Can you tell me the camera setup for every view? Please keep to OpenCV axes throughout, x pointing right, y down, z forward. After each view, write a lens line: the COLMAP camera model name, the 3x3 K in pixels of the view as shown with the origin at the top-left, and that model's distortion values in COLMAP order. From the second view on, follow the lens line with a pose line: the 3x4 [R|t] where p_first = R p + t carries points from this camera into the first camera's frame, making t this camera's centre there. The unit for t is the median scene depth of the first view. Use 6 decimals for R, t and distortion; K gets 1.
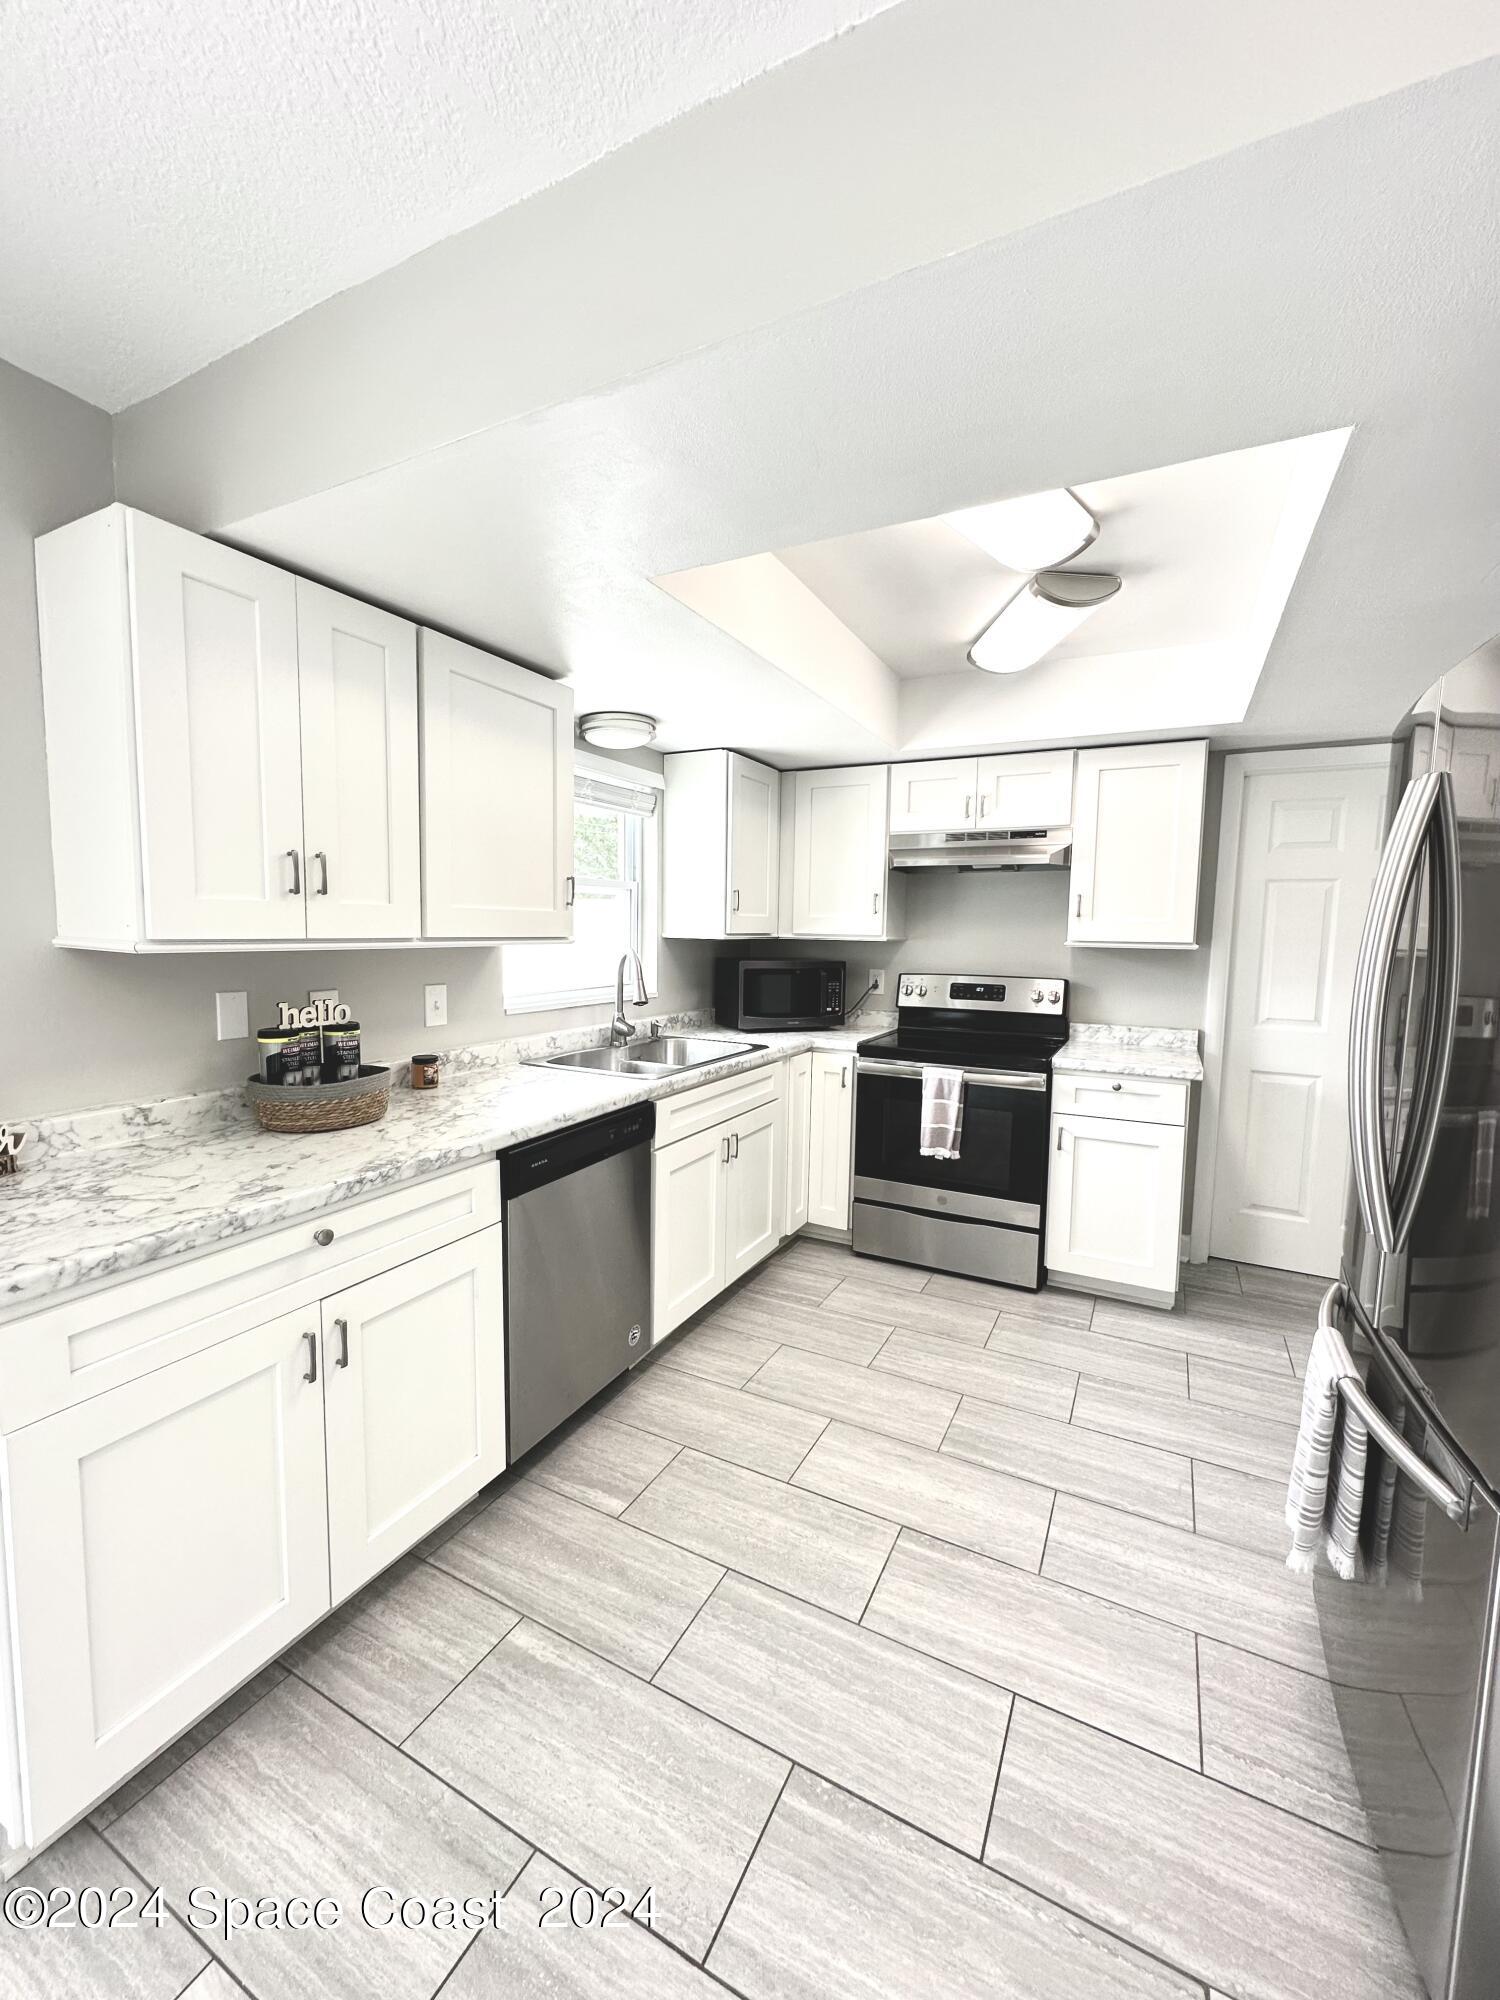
lens RADIAL K [[799.6, 0, 750.8], [0, 799.6, 997.4], [0, 0, 1]] dist [-0.001907, 0.000268]
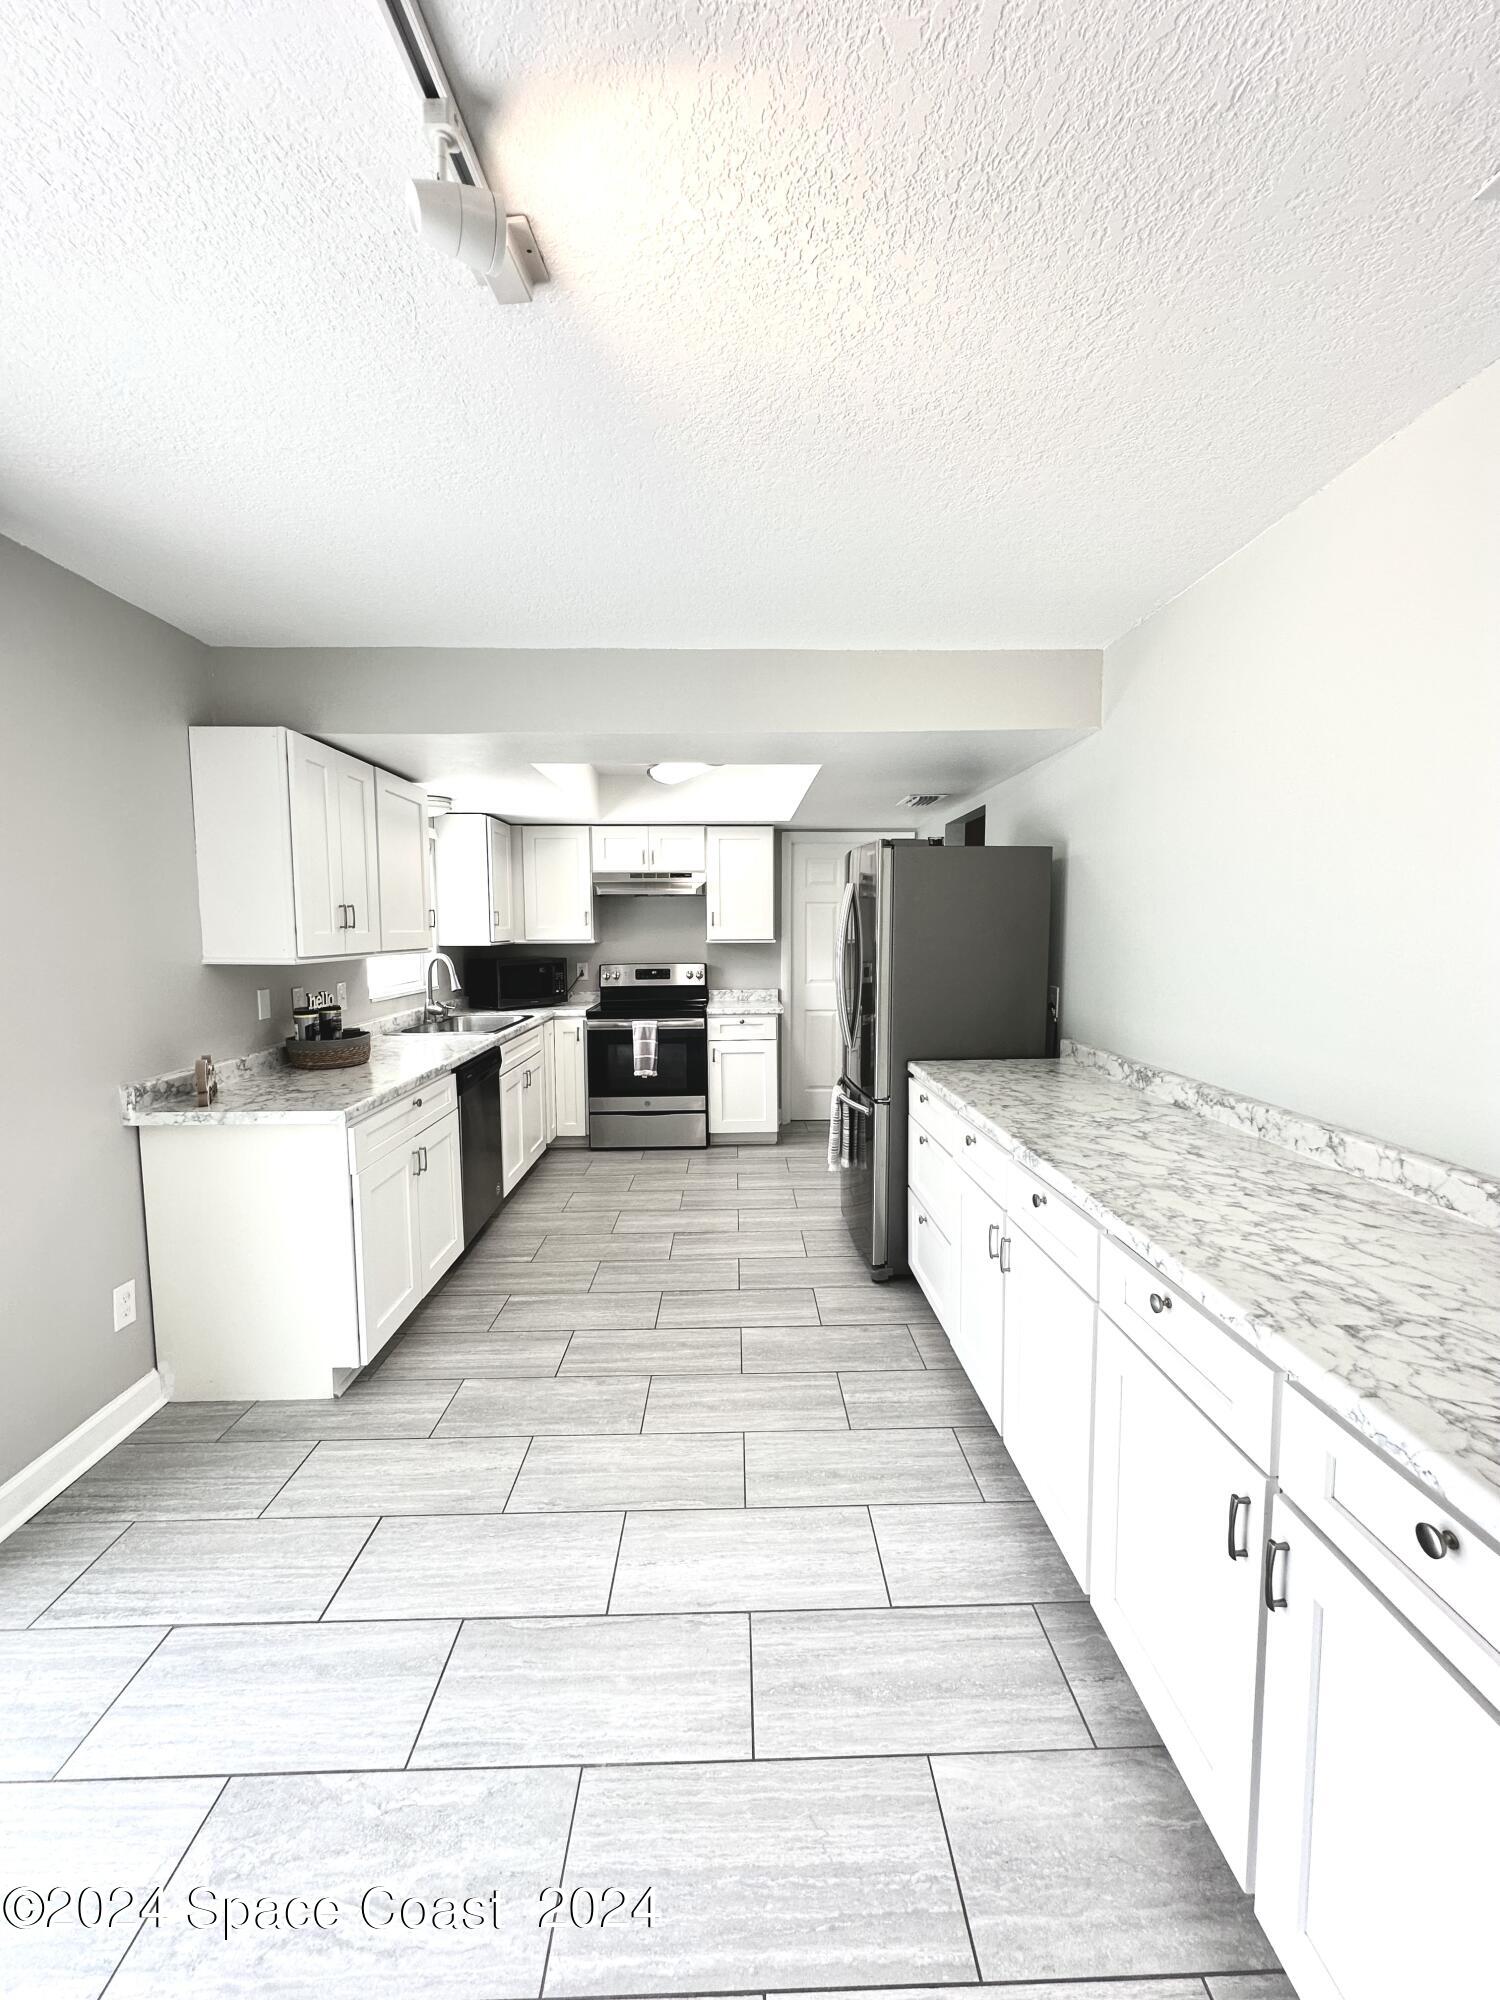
lens RADIAL K [[799.6, 0, 746.2], [0, 799.6, 997.4], [0, 0, 1]] dist [-0.001907, 0.000268]
pose [[0.878815, -0.064021, 0.472848, -0.347242], [0.062859, 0.997855, 0.018278, 0.025171], [-0.473004, 0.013660, 0.880954, -0.535106]]
